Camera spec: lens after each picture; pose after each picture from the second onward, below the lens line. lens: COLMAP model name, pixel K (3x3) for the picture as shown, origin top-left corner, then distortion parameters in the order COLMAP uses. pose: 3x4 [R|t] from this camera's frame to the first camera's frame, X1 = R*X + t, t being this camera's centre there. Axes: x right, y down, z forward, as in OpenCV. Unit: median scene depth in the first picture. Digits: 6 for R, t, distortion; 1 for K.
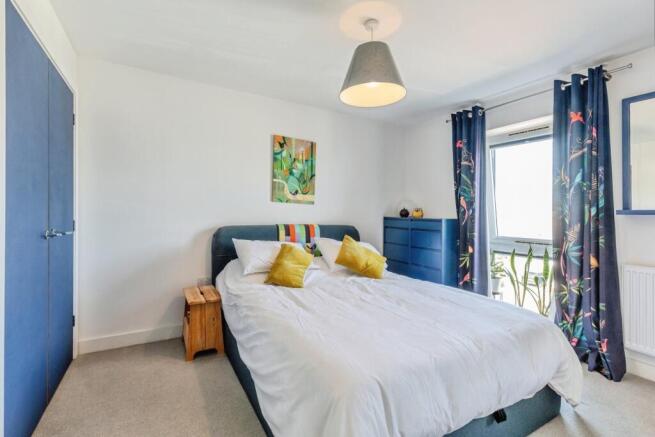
lens RADIAL K [[296.8, 0, 324.0], [0, 296.8, 221.2], [0, 0, 1]] dist [-0.000055, -0.000197]
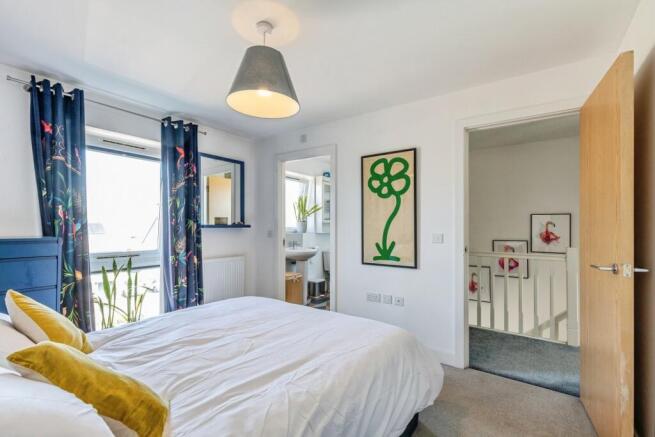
lens RADIAL K [[296.8, 0, 324.9], [0, 296.8, 216.7], [0, 0, 1]] dist [-0.000055, -0.000197]
pose [[-0.414276, 0.006607, 0.910127, -0.554600], [0.011361, 0.999933, -0.002088, -0.055724], [-0.910080, 0.009475, -0.414324, 0.890062]]
